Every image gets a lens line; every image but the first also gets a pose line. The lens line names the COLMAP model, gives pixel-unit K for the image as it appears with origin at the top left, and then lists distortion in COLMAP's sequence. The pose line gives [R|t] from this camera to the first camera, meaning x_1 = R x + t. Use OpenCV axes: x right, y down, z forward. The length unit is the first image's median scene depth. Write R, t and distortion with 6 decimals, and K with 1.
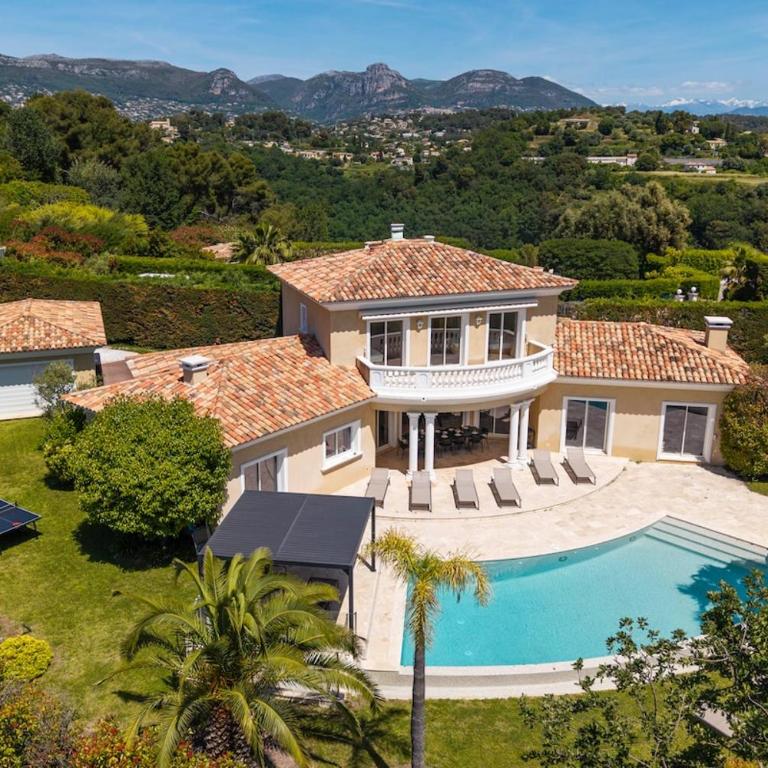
lens RADIAL K [[757.8, 0, 384.0], [0, 757.8, 384.0], [0, 0, 1]] dist [0.061959, -0.173417]
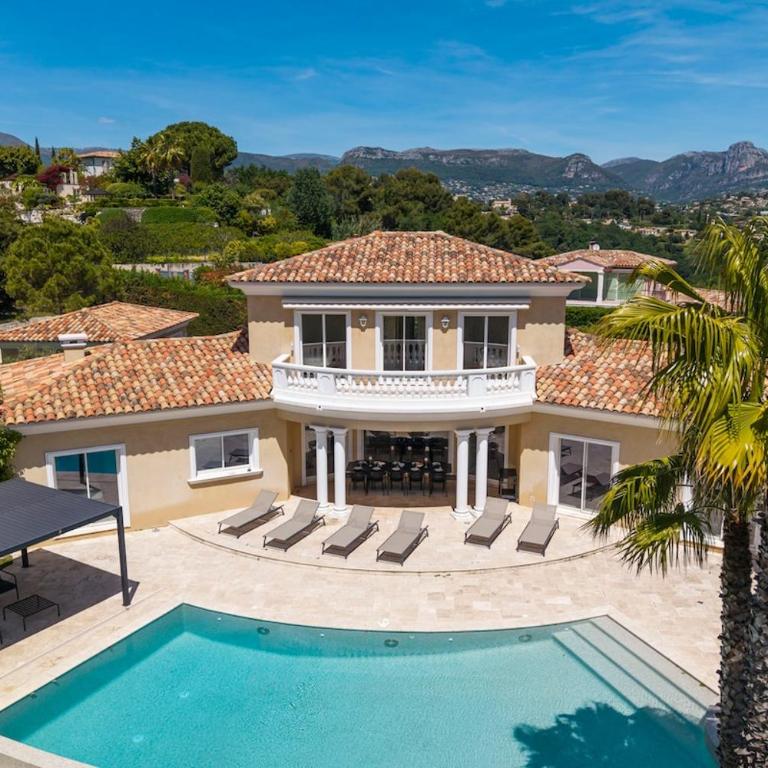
lens RADIAL K [[757.8, 0, 384.0], [0, 757.8, 384.0], [0, 0, 1]] dist [0.061959, -0.173417]
pose [[0.921451, 0.076298, -0.380929, 0.367450], [-0.109716, 0.991718, -0.066764, 0.036902], [0.372681, 0.103314, 0.922191, 0.277442]]
